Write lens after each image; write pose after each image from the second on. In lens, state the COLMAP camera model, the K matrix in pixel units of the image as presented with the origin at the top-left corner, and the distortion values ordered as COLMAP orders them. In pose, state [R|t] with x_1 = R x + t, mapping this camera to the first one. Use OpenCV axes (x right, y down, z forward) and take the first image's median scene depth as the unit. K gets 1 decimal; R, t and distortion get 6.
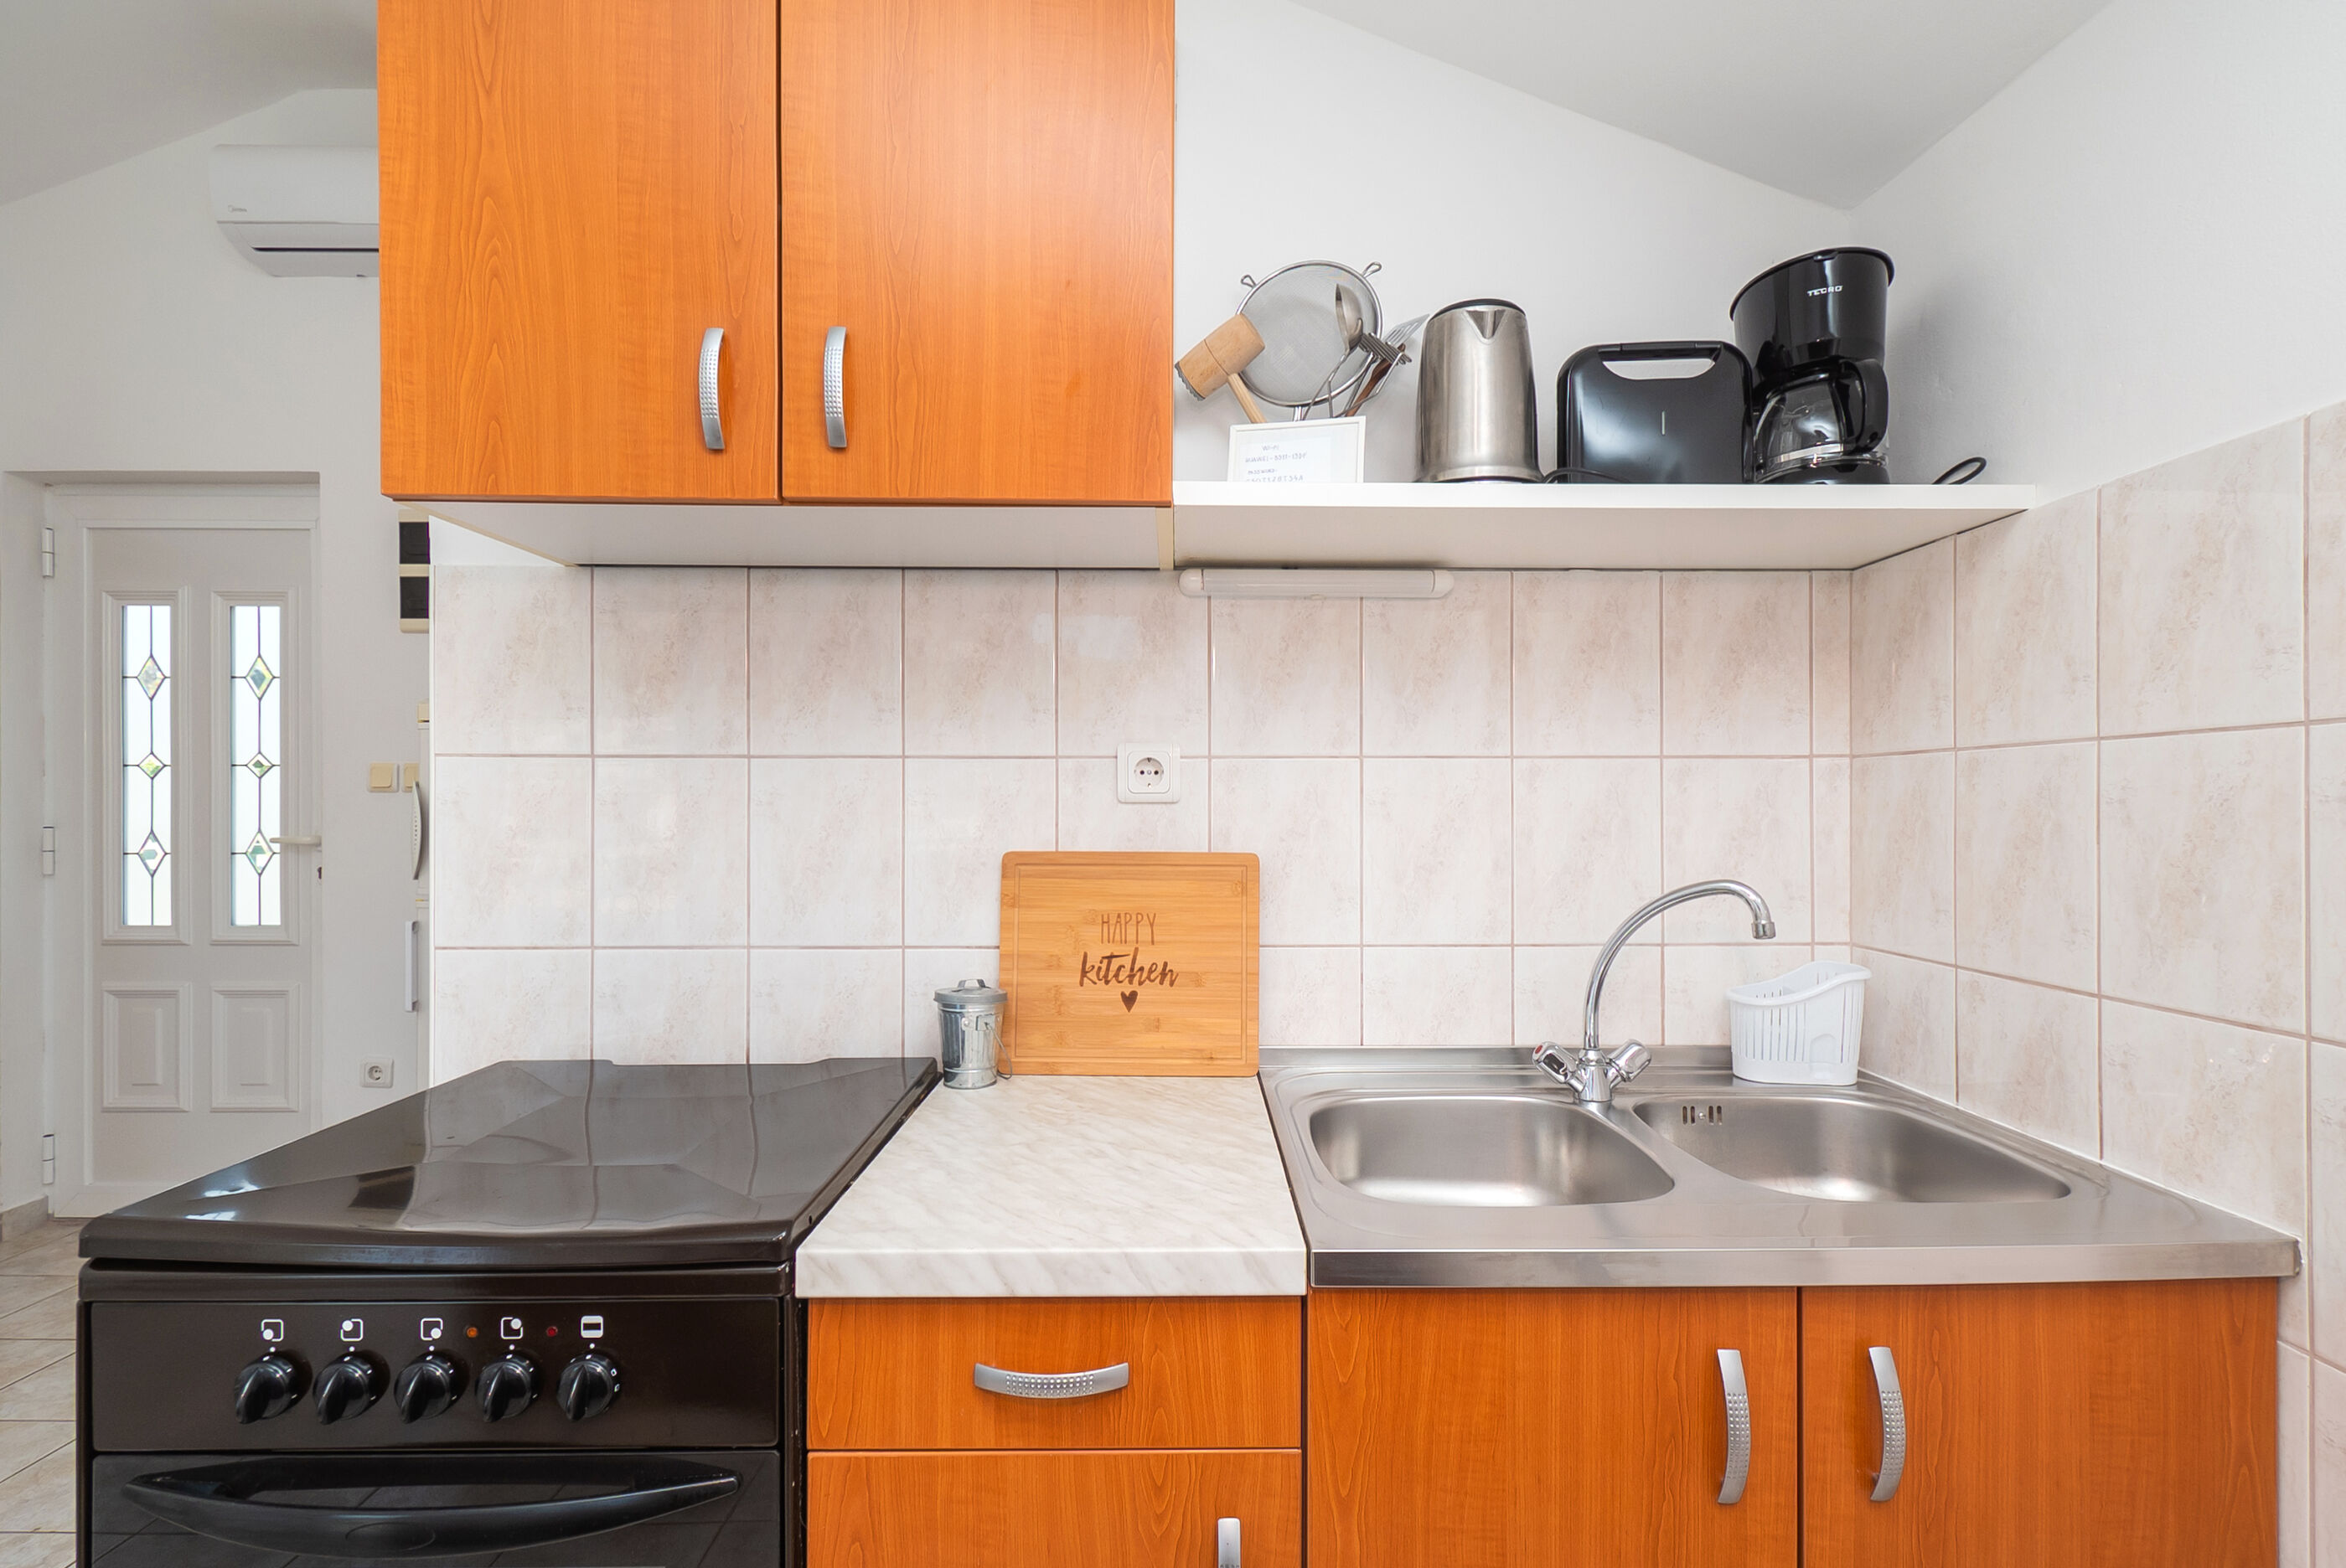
lens RADIAL K [[1119.7, 0, 1177.7], [0, 1119.7, 799.2], [0, 0, 1]] dist [0.013981, -0.016190]
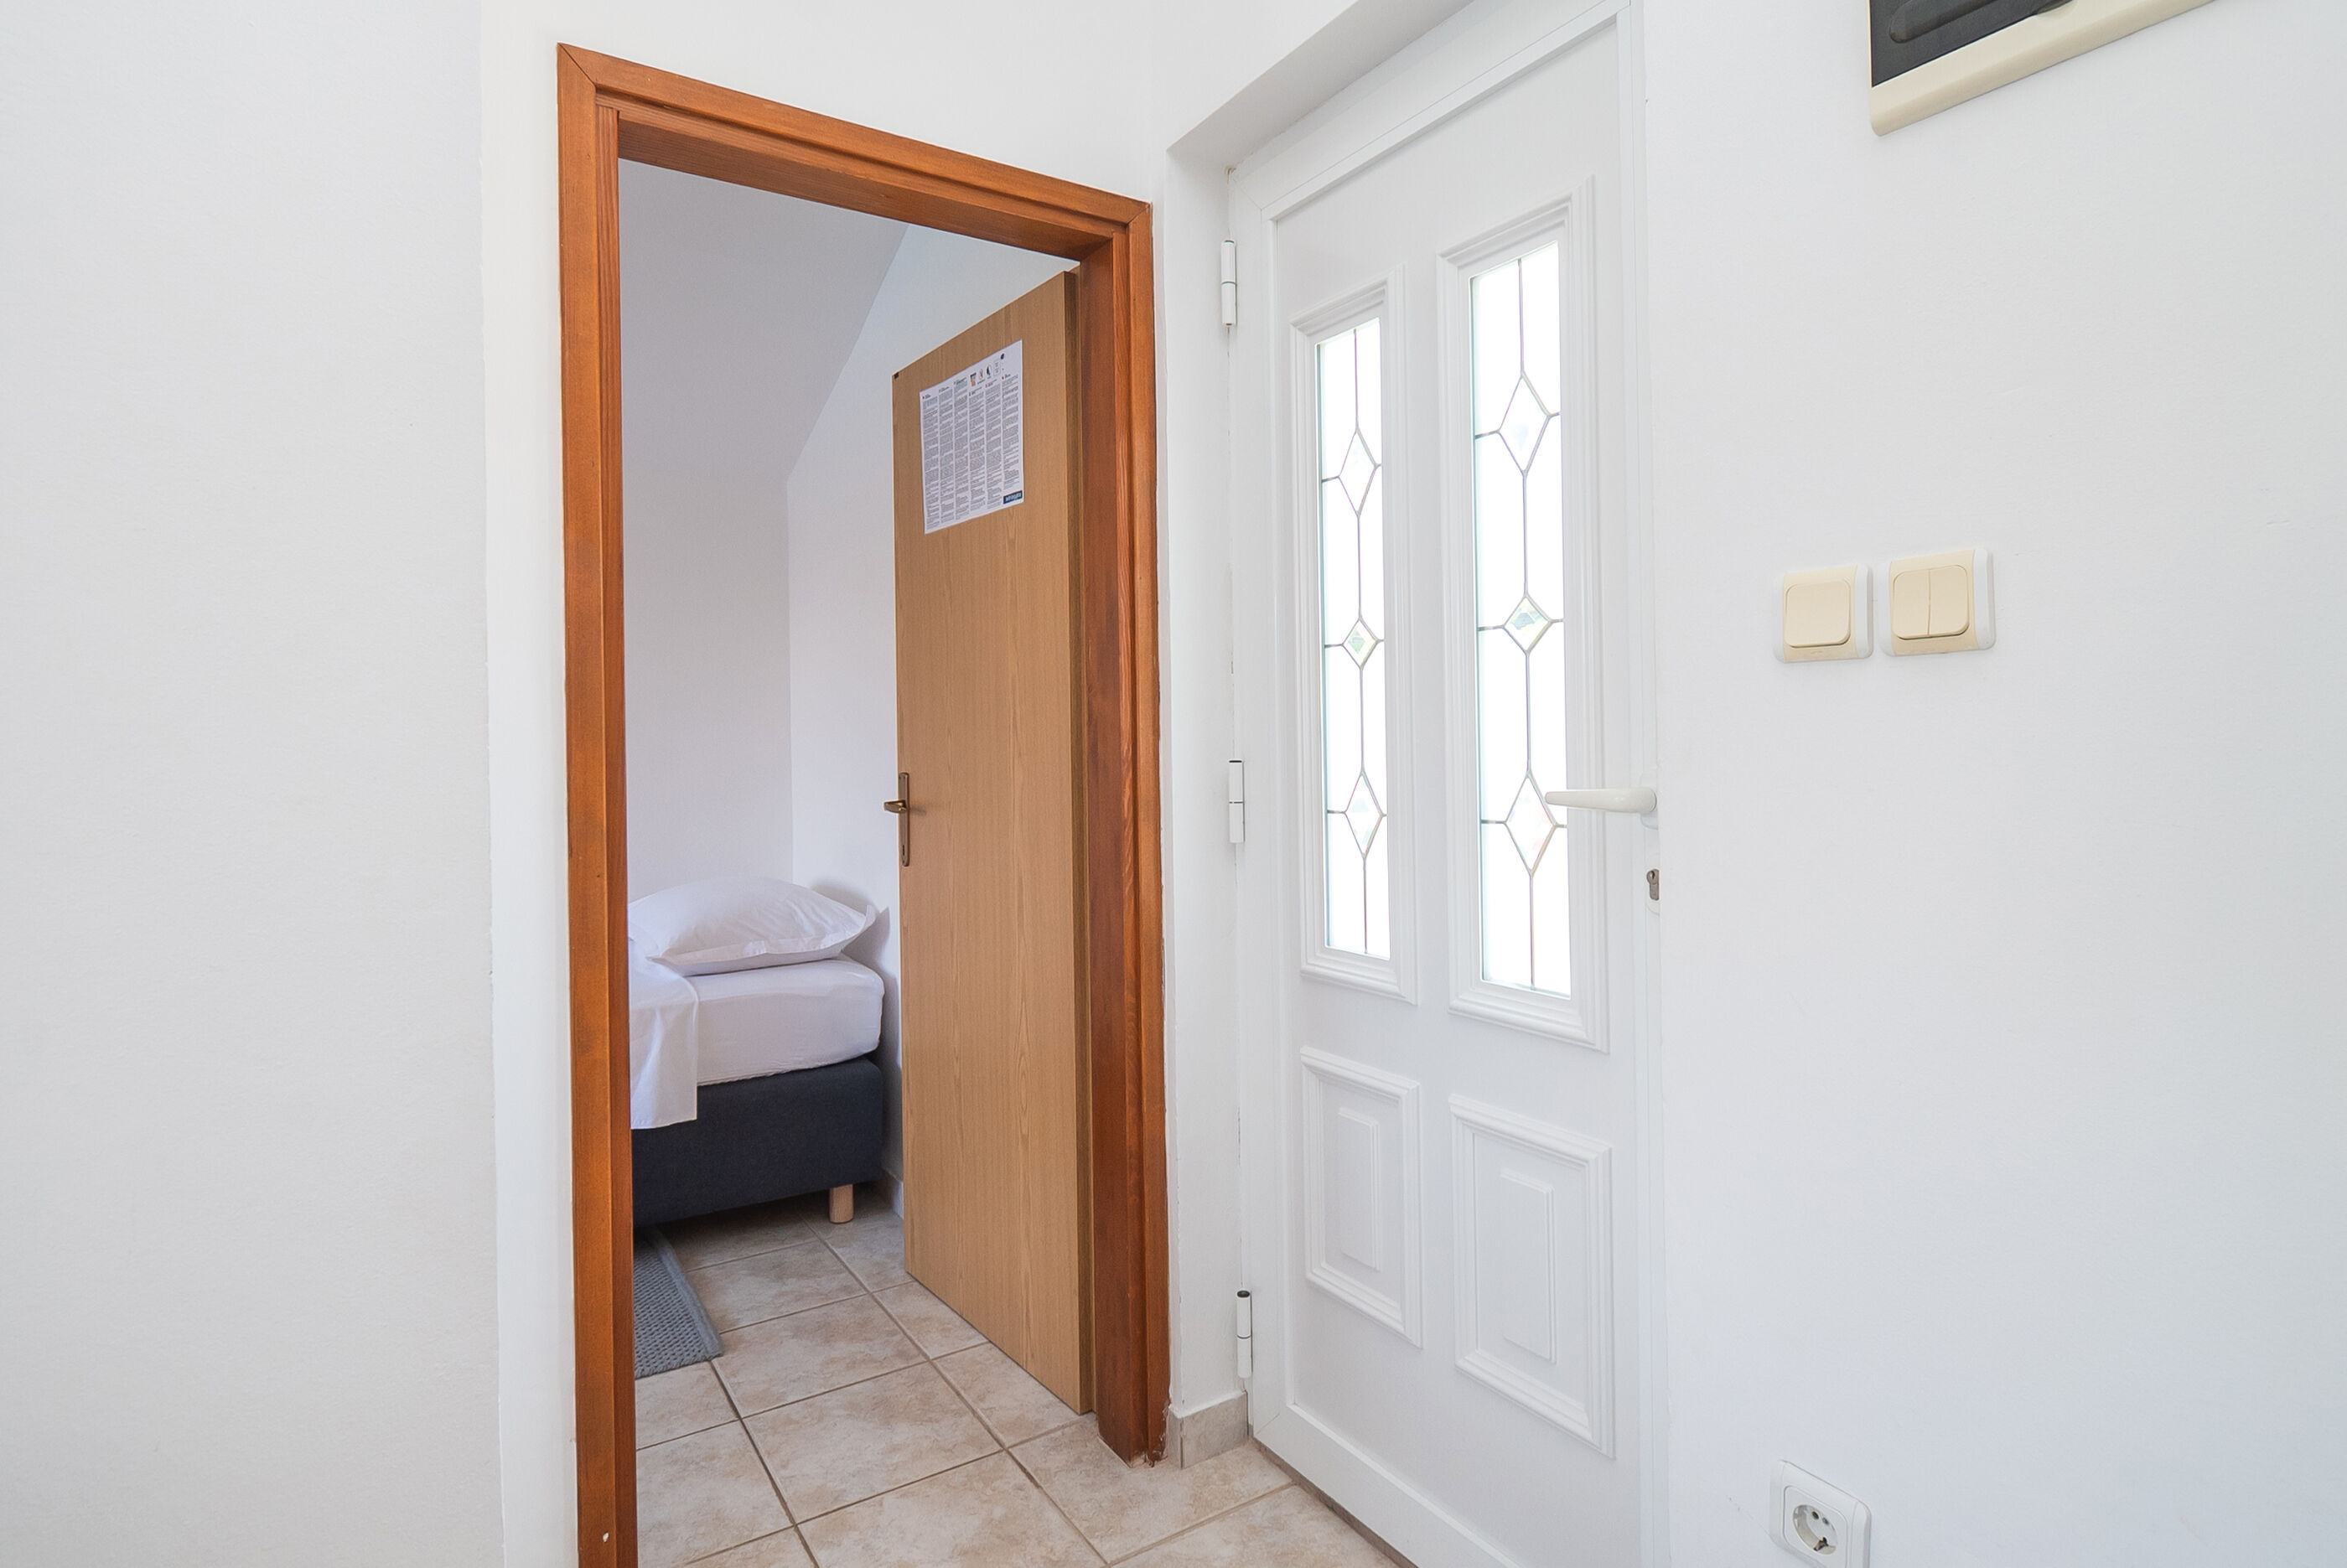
lens RADIAL K [[1239.7, 0, 1180.9], [0, 1239.7, 715.0], [0, 0, 1]] dist [0.005482, 0.000498]
pose [[0.539277, -0.019743, -0.841897, -1.116664], [0.009406, 0.999804, -0.017421, 0.028540], [0.842076, 0.001476, 0.539357, 1.444374]]
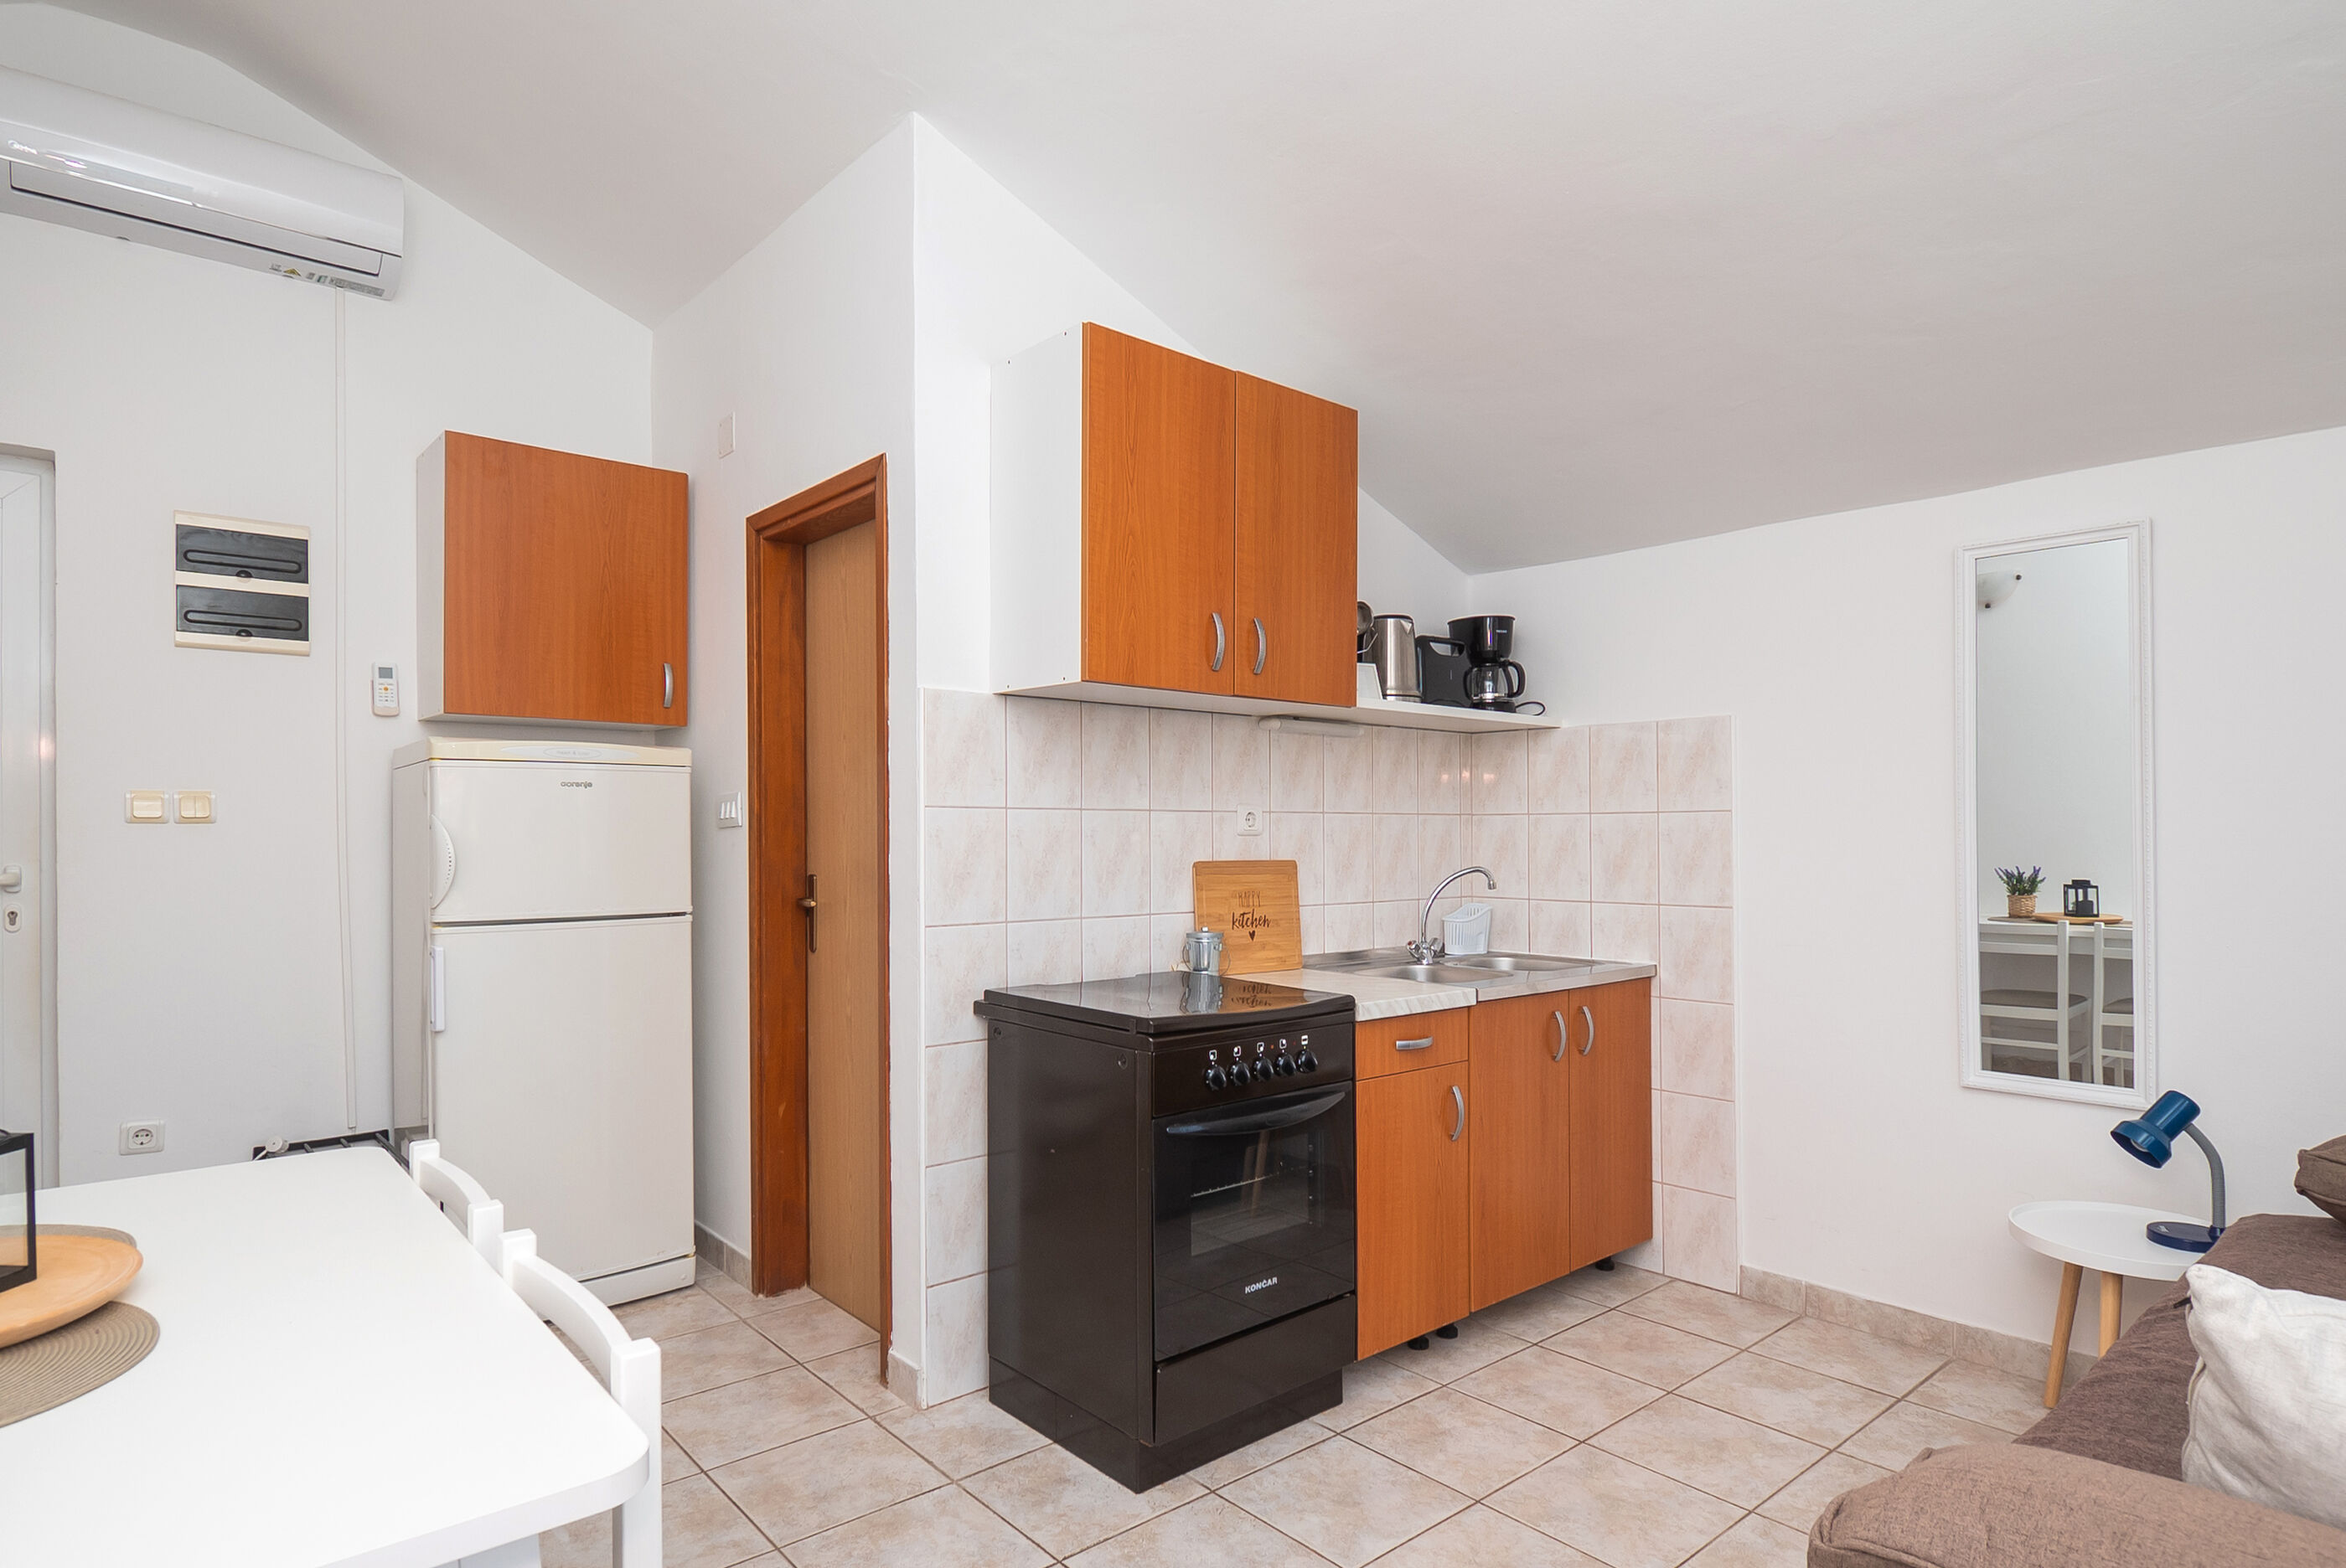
lens RADIAL K [[1242.7, 0, 1175.4], [0, 1242.7, 830.5], [0, 0, 1]] dist [0.000650, -0.011769]
pose [[0.775770, 0.002400, 0.631012, -1.522533], [-0.001658, 0.999997, -0.001766, -0.001846], [-0.631014, 0.000324, 0.775771, -0.613171]]
